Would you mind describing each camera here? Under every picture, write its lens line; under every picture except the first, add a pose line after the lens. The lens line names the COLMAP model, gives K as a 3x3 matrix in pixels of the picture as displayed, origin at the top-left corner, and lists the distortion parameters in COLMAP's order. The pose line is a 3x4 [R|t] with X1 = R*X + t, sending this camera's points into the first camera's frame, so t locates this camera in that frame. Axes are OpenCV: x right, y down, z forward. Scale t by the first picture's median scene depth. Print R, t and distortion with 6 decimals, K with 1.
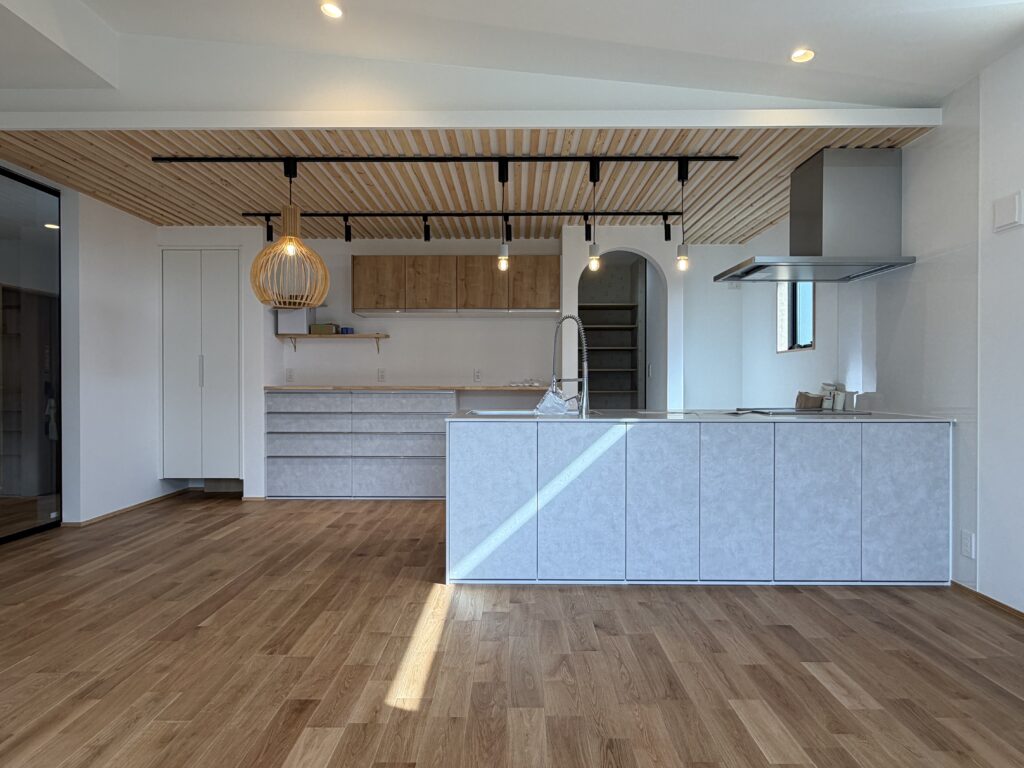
lens RADIAL K [[577.4, 0, 511.0], [0, 577.4, 385.8], [0, 0, 1]] dist [0.000739, 0.000164]
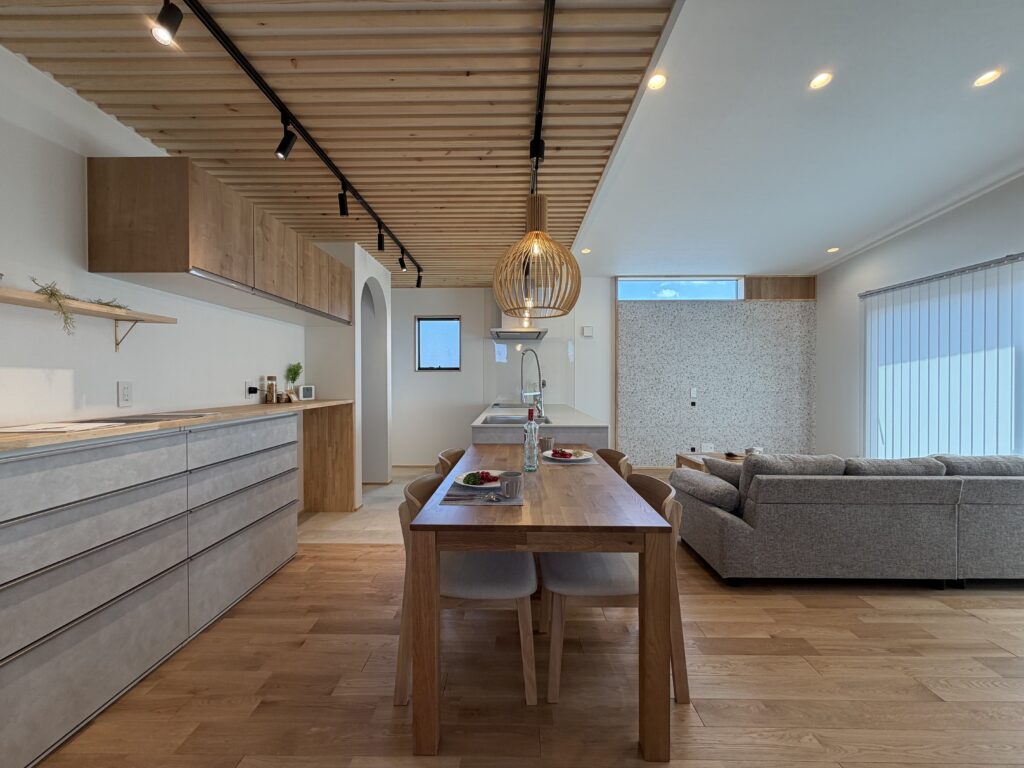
lens RADIAL K [[408.4, 0, 510.0], [0, 408.4, 383.6], [0, 0, 1]] dist [-0.000210, 0.000803]
pose [[0.001362, -0.009699, 0.999952, -1.040558], [0.009136, 0.999911, 0.009686, -0.050935], [-0.999957, 0.009122, 0.001450, 1.189540]]
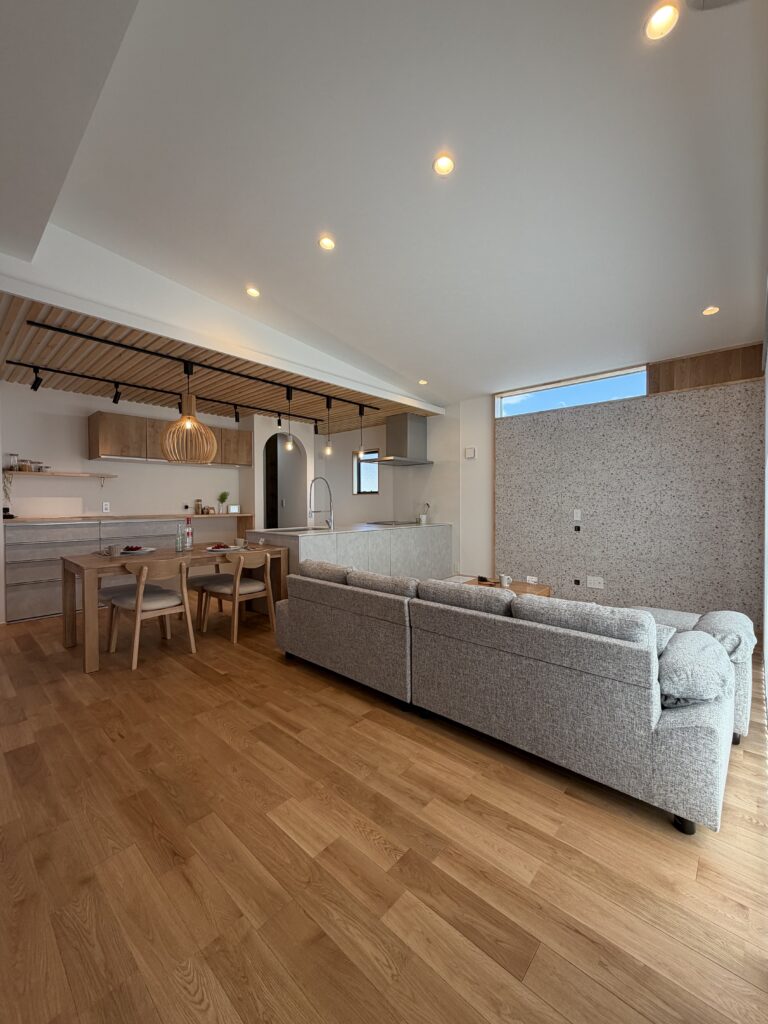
lens RADIAL K [[408.4, 0, 384.8], [0, 408.4, 509.9], [0, 0, 1]] dist [-0.000210, 0.000803]
pose [[0.662682, -0.016200, 0.748725, -0.866977], [0.009842, 0.999868, 0.012922, -0.034008], [-0.748836, -0.001195, 0.662754, -0.054973]]
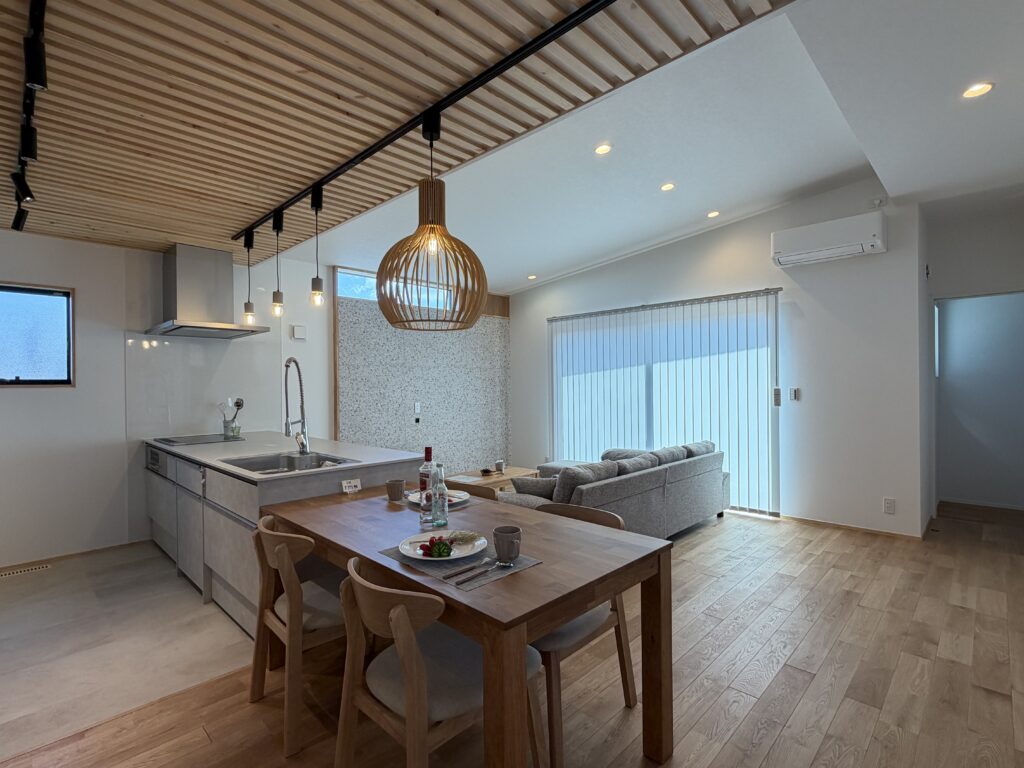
lens RADIAL K [[497.7, 0, 511.9], [0, 497.7, 383.0], [0, 0, 1]] dist [0.001989, -0.000030]
pose [[-0.725574, 0.008490, 0.688091, -0.890103], [0.015090, 0.999880, 0.003575, -0.086409], [-0.687978, 0.012977, -0.725615, 1.556462]]
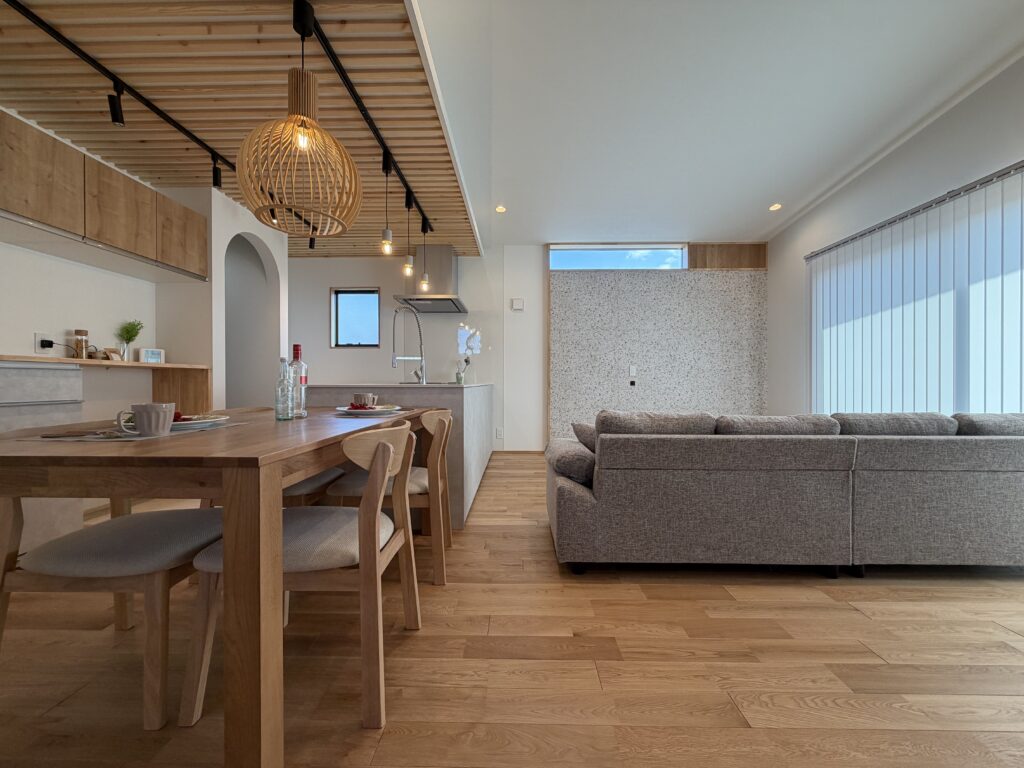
lens RADIAL K [[408.4, 0, 510.5], [0, 408.4, 383.8], [0, 0, 1]] dist [-0.000210, 0.000803]
pose [[0.009736, -0.005757, 0.999936, -0.893725], [0.008218, 0.999950, 0.005677, 0.049498], [-0.999919, 0.008162, 0.009783, 0.868742]]
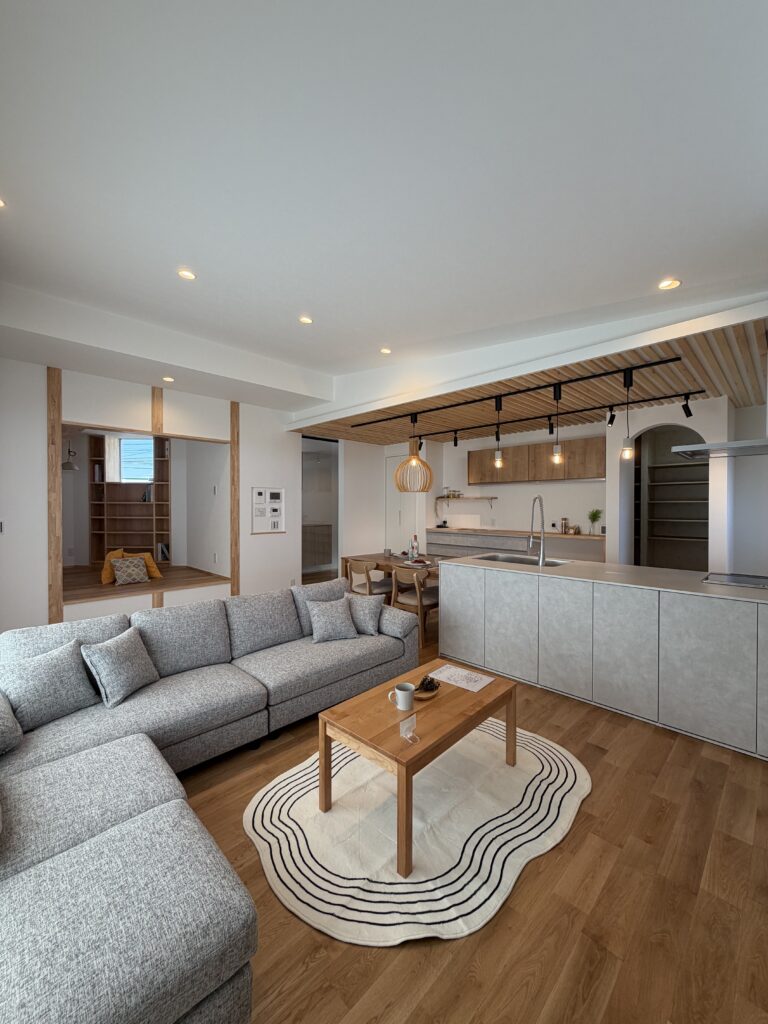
lens RADIAL K [[408.4, 0, 385.9], [0, 408.4, 511.7], [0, 0, 1]] dist [-0.000210, 0.000803]
pose [[0.714148, 0.010811, -0.699911, 0.621488], [-0.007592, 0.999942, 0.007698, -0.098963], [0.699954, -0.000184, 0.714188, -0.000453]]
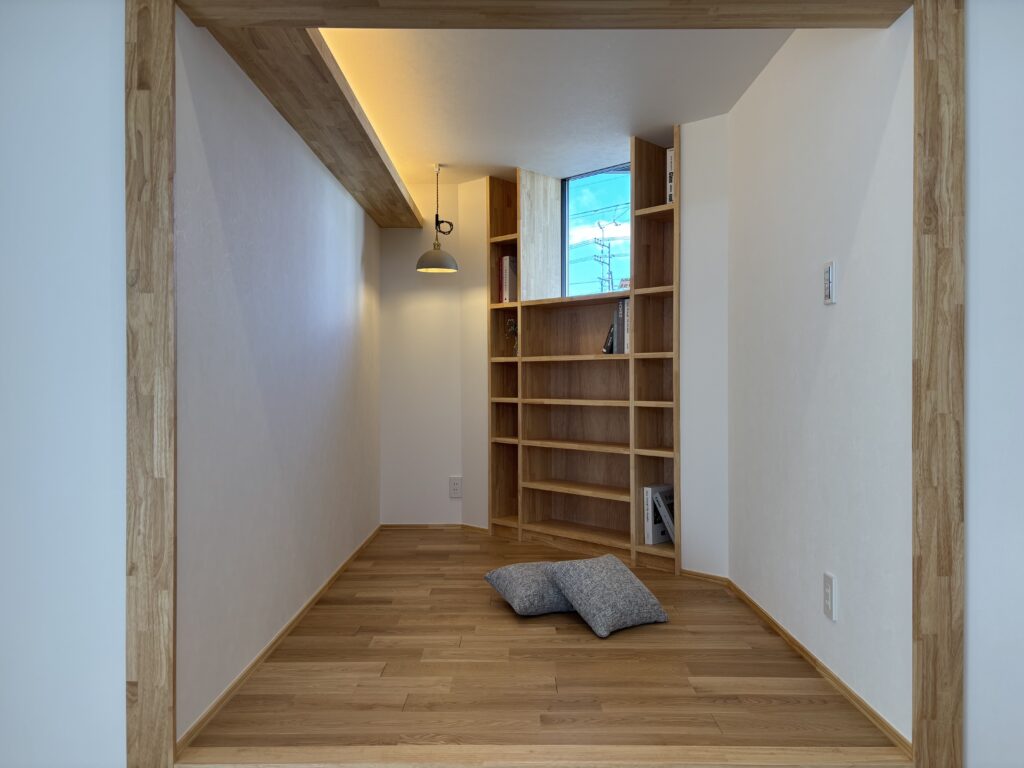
lens RADIAL K [[766.5, 0, 516.1], [0, 766.5, 386.0], [0, 0, 1]] dist [0.048081, -0.043902]
pose [[0.010150, 0.004910, -0.999936, -0.444509], [-0.007534, 0.999960, 0.004834, -0.076937], [0.999920, 0.007485, 0.010187, 0.453091]]
